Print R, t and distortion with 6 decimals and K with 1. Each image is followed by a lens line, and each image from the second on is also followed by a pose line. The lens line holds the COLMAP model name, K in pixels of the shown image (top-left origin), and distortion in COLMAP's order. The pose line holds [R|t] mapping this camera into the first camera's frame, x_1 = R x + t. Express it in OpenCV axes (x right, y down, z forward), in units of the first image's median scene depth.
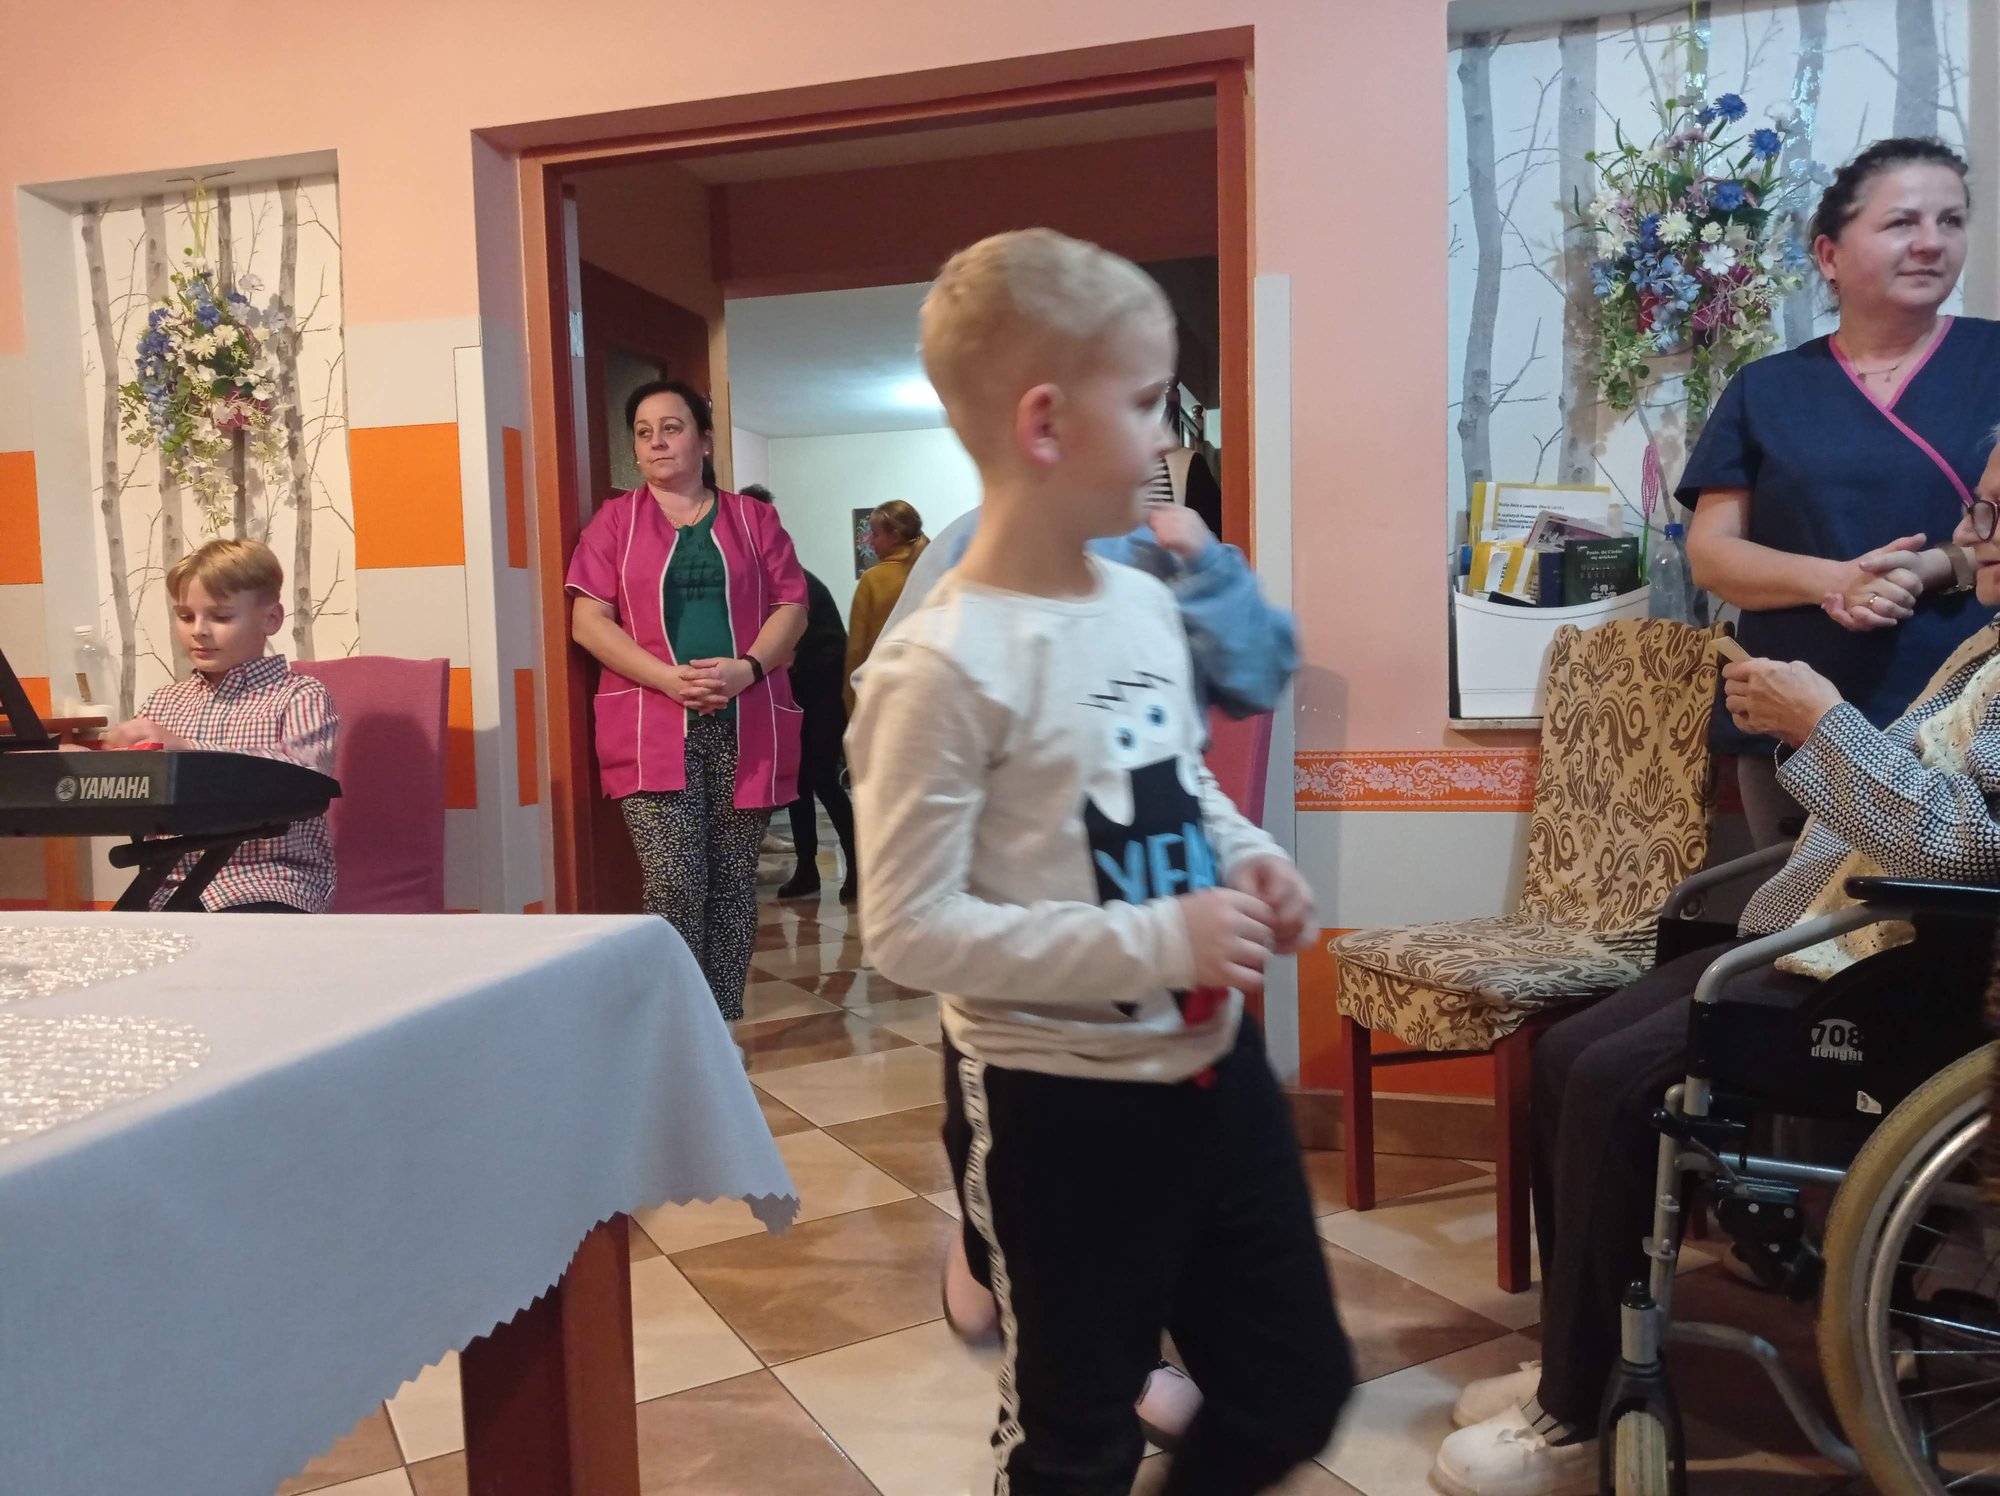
lens RADIAL K [[1513.7, 0, 1000.0], [0, 1513.7, 748.0], [0, 0, 1]] dist [0.108224, -0.186235]
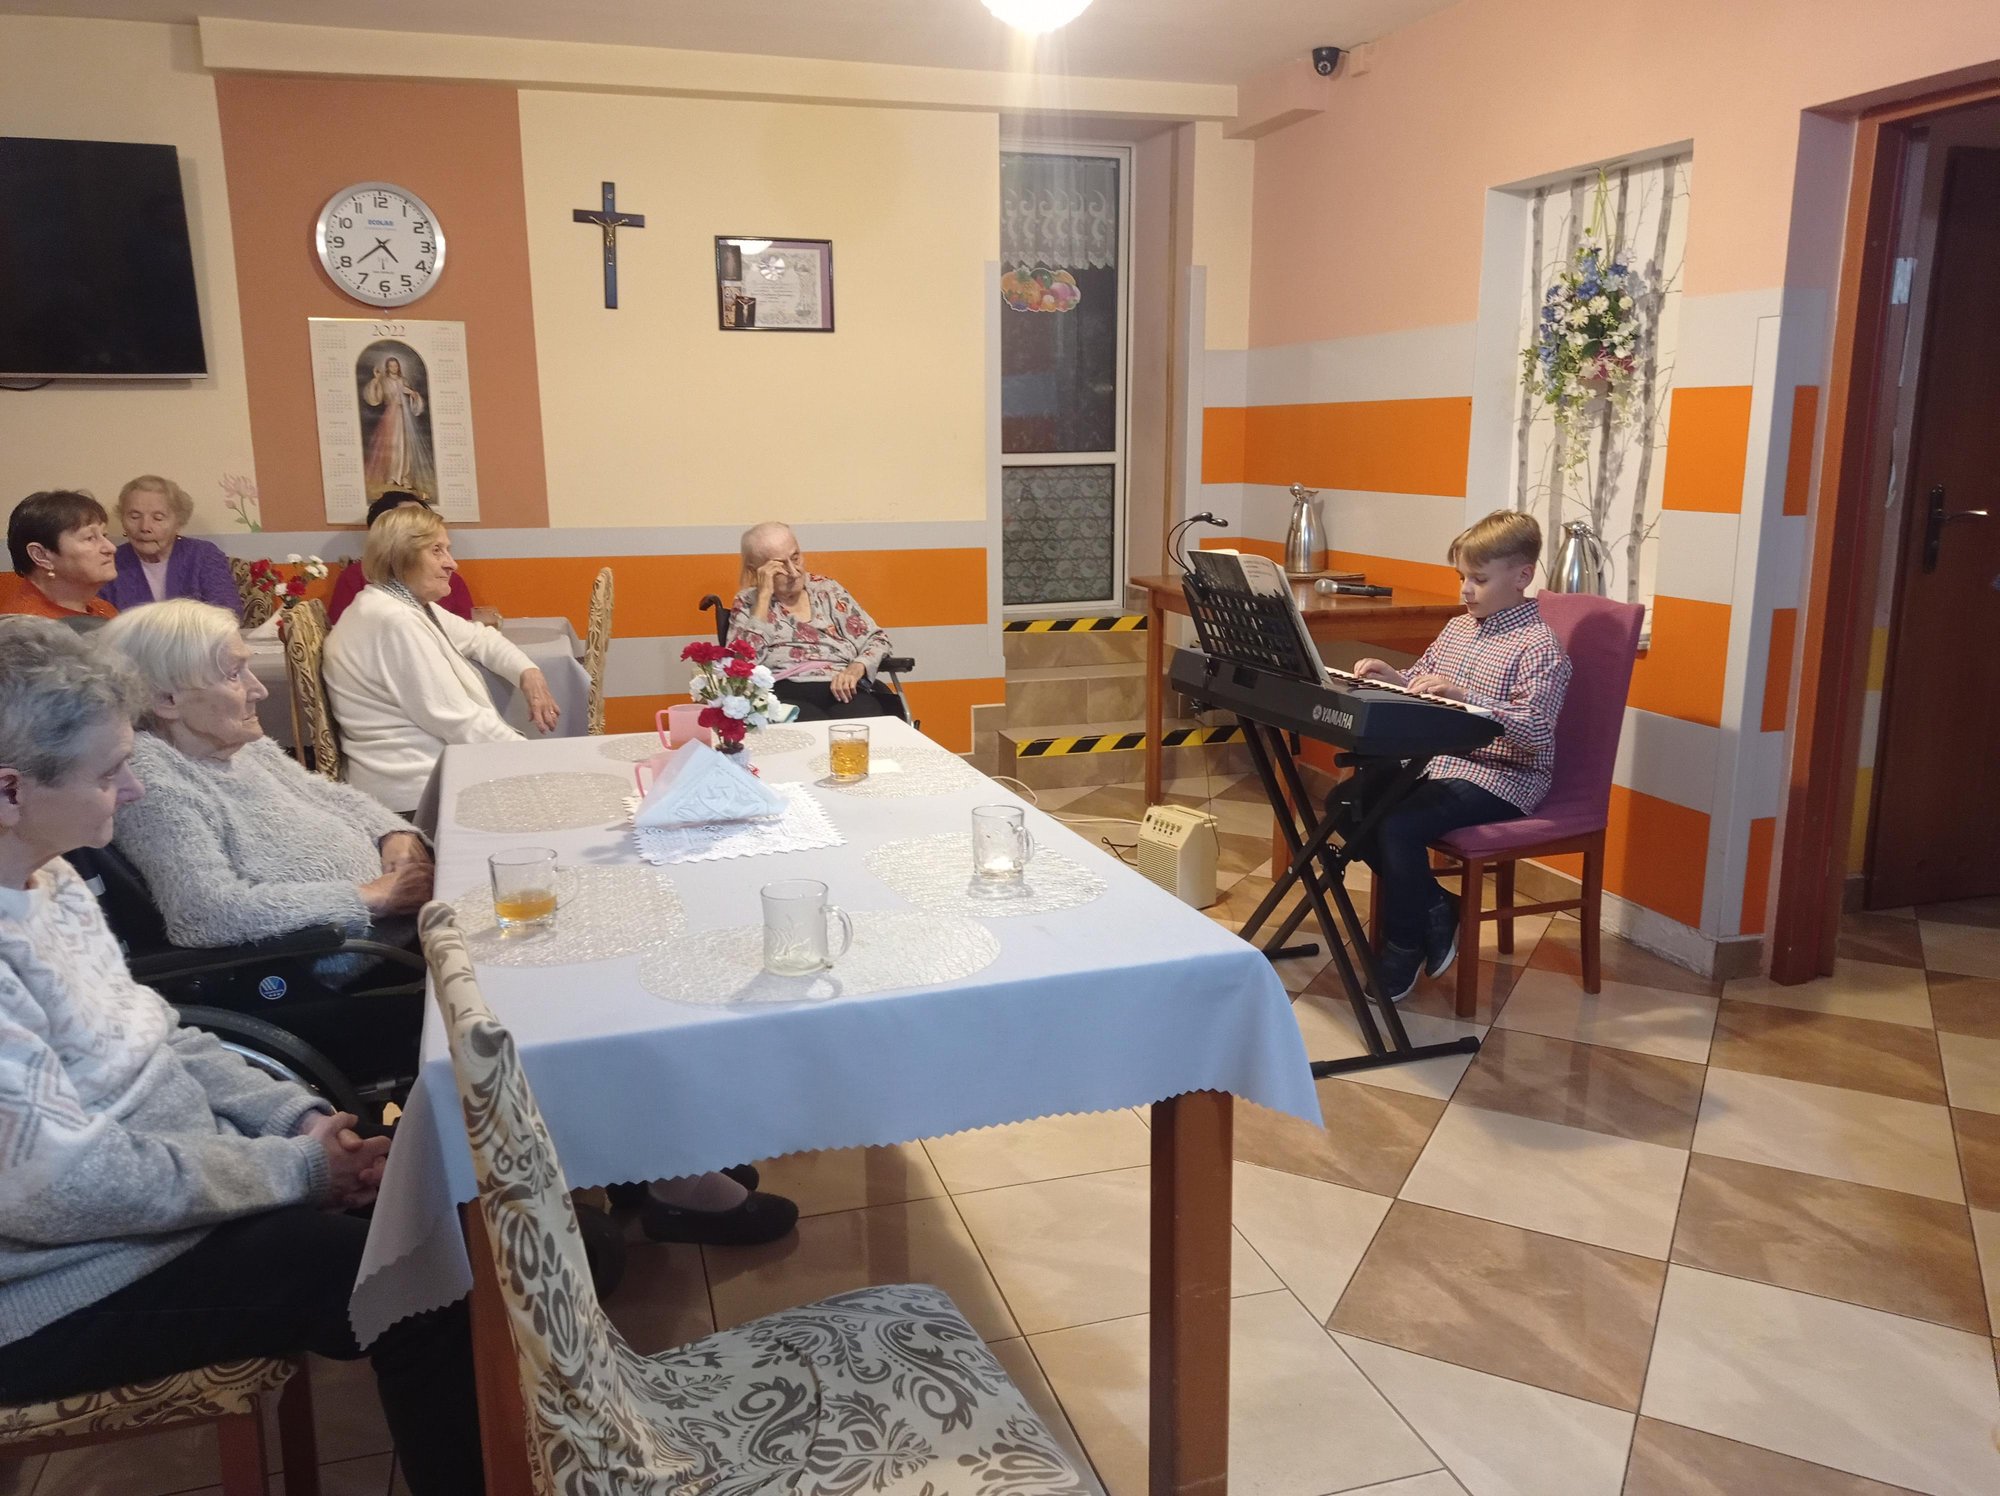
lens RADIAL K [[1494.5, 0, 965.6], [0, 1494.5, 749.6], [0, 0, 1]] dist [0.067850, -0.093060]
pose [[0.520998, 0.192842, -0.831488, 0.353790], [-0.051902, 0.979499, 0.194648, -0.156517], [0.851978, -0.058256, 0.520326, -0.081426]]
